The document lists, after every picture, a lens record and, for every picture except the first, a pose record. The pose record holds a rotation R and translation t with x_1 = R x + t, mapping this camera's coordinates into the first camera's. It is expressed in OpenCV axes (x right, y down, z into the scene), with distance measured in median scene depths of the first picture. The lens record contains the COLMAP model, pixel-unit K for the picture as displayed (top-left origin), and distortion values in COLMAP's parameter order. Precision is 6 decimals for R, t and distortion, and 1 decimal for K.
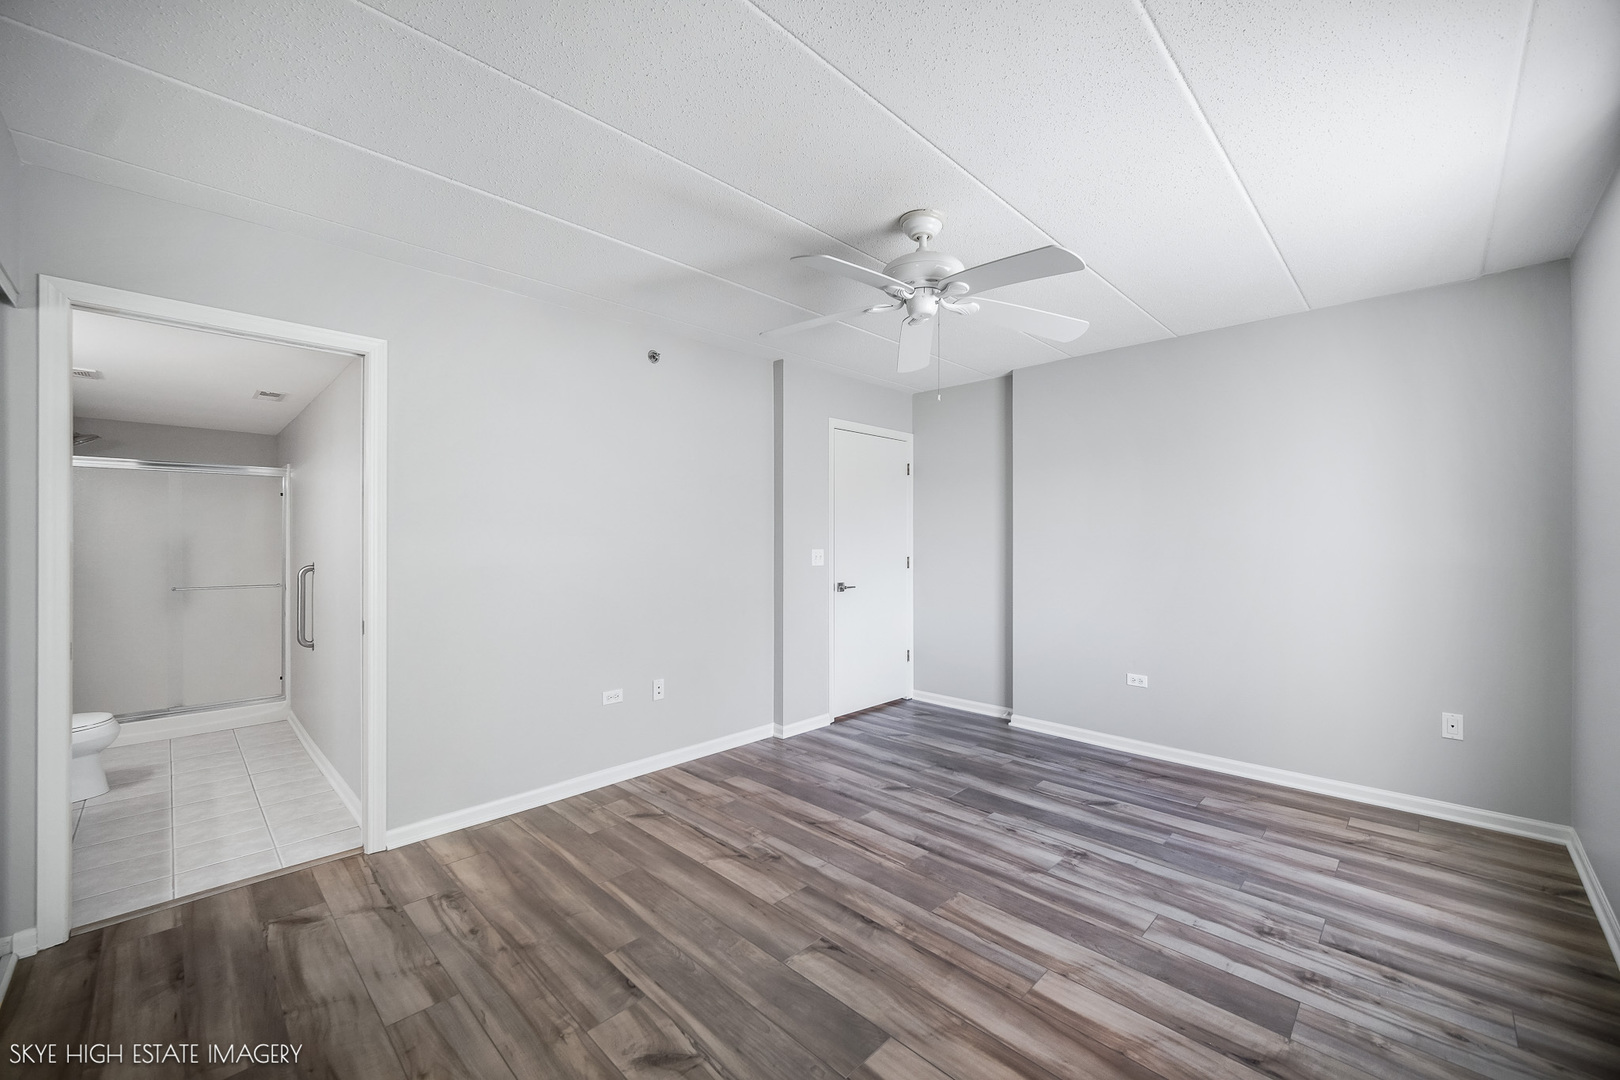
lens RADIAL K [[638.6, 0, 810.0], [0, 638.6, 540.0], [0, 0, 1]] dist [-0.000697, -0.000273]
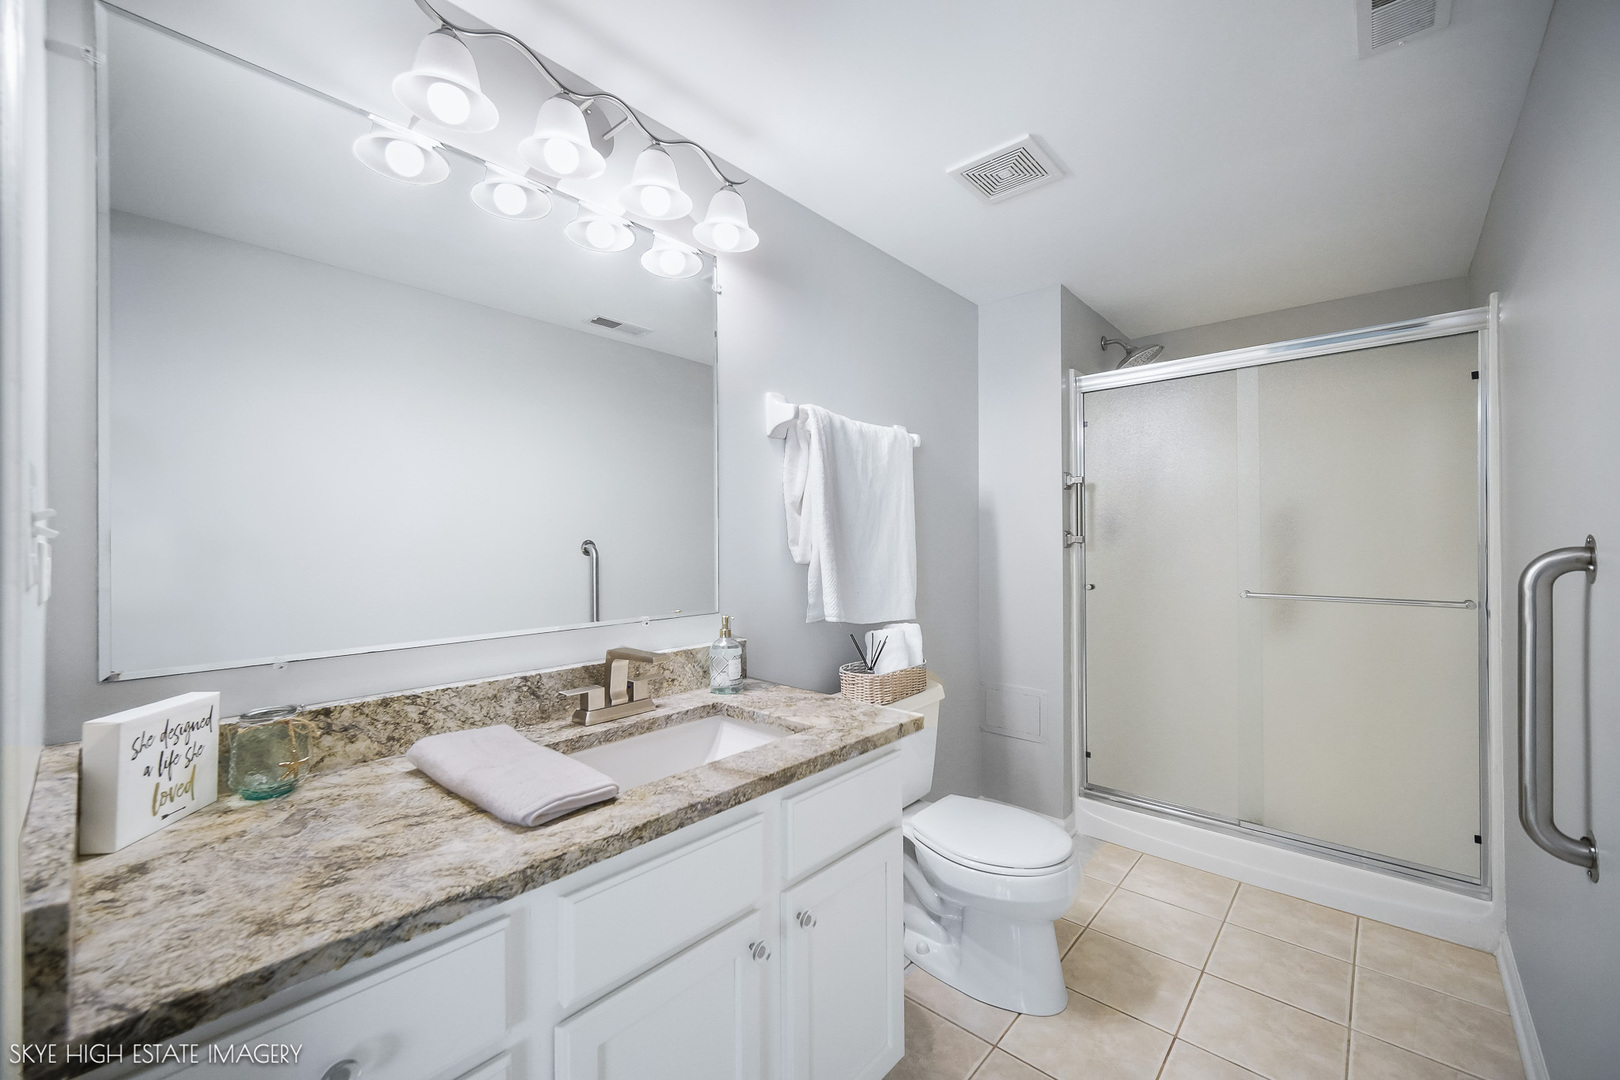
lens RADIAL K [[638.6, 0, 810.0], [0, 638.6, 540.0], [0, 0, 1]] dist [-0.000697, -0.000273]
pose [[0.048102, -0.009835, -0.998794, -0.453866], [-0.004396, 0.999940, -0.010058, 0.034437], [0.998833, 0.004875, 0.048056, 0.569422]]
